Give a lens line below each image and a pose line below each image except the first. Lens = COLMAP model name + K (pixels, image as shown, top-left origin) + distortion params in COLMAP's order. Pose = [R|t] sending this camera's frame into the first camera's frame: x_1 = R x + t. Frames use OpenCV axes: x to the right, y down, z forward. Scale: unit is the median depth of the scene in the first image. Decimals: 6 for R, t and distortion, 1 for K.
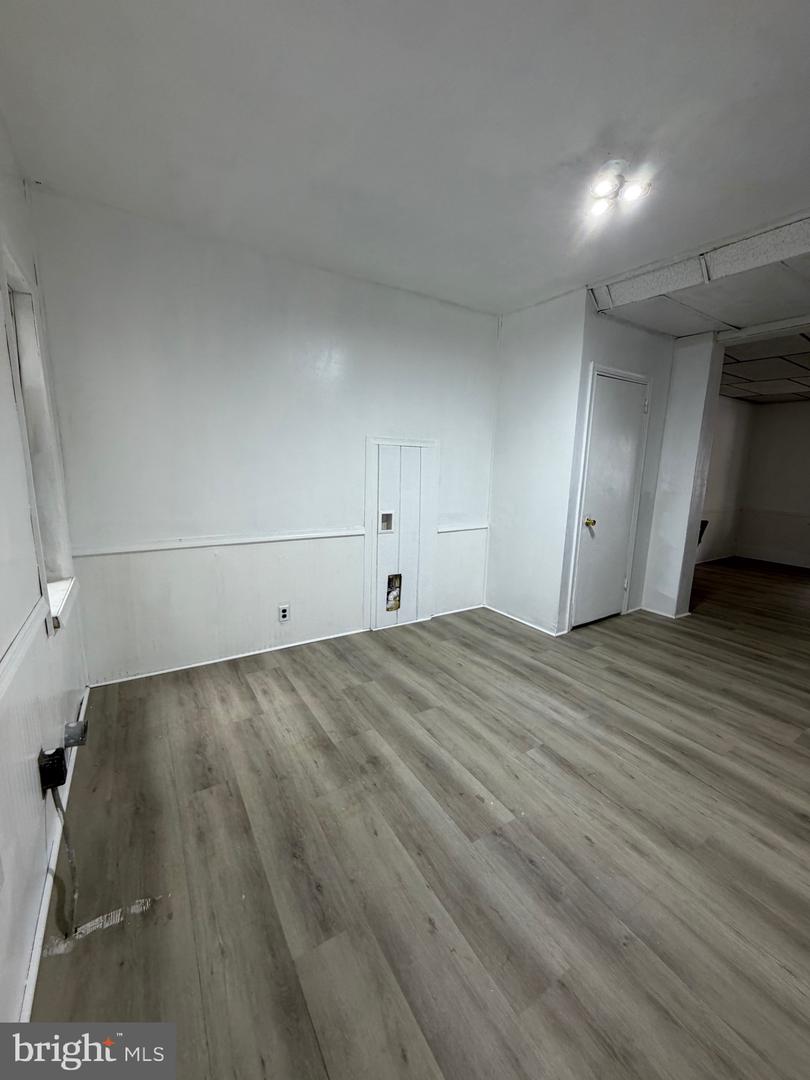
lens RADIAL K [[423.8, 0, 406.2], [0, 423.8, 539.7], [0, 0, 1]] dist [-0.001168, -0.000154]
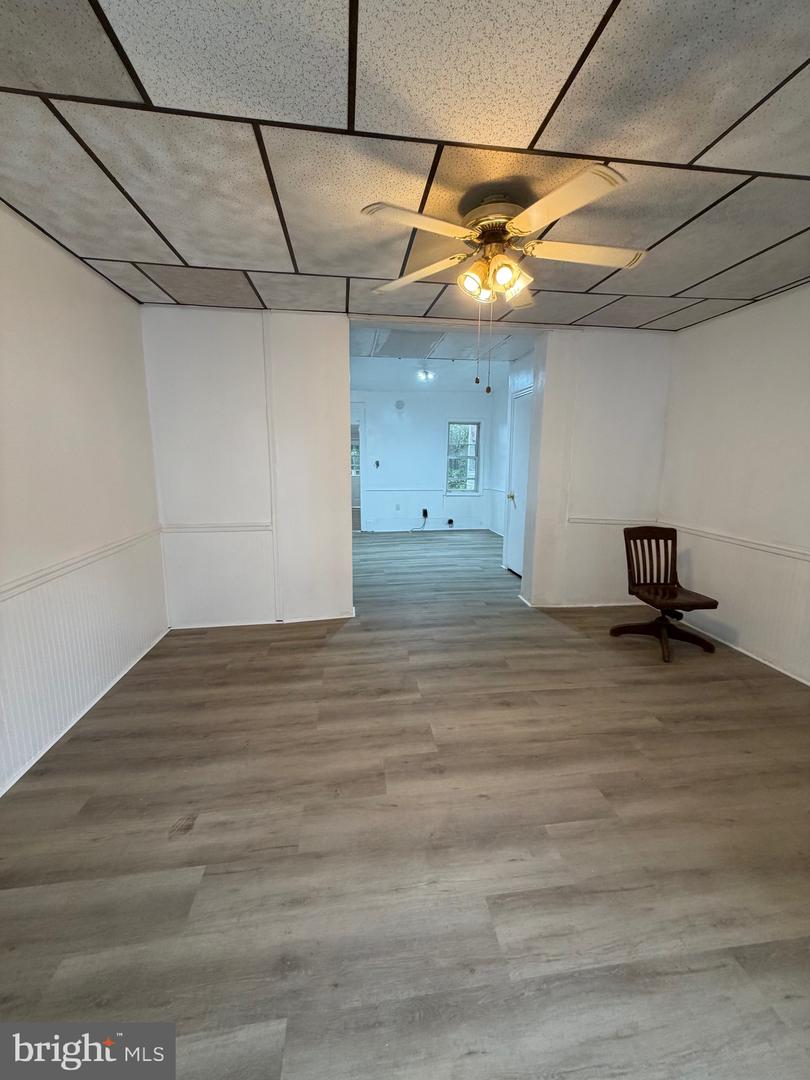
lens RADIAL K [[423.8, 0, 406.2], [0, 423.8, 539.7], [0, 0, 1]] dist [-0.001168, -0.000154]
pose [[-0.406624, 0.136167, -0.903391, 2.776041], [-0.183183, 0.956597, 0.226639, -0.233870], [0.895042, 0.257643, -0.364032, 1.793651]]
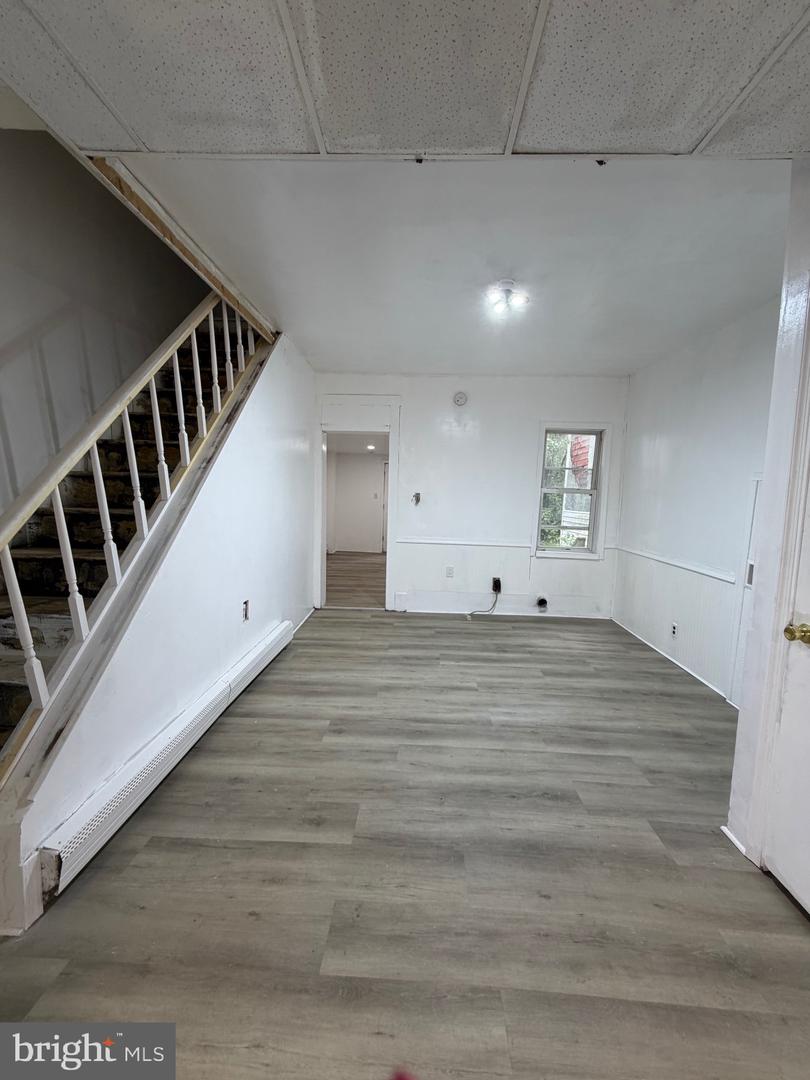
lens RADIAL K [[423.8, 0, 406.2], [0, 423.8, 539.7], [0, 0, 1]] dist [-0.001168, -0.000154]
pose [[-0.565113, 0.048776, -0.823570, 1.407092], [-0.195675, 0.961843, 0.191232, -0.186502], [0.801473, 0.269220, -0.534006, 1.273113]]
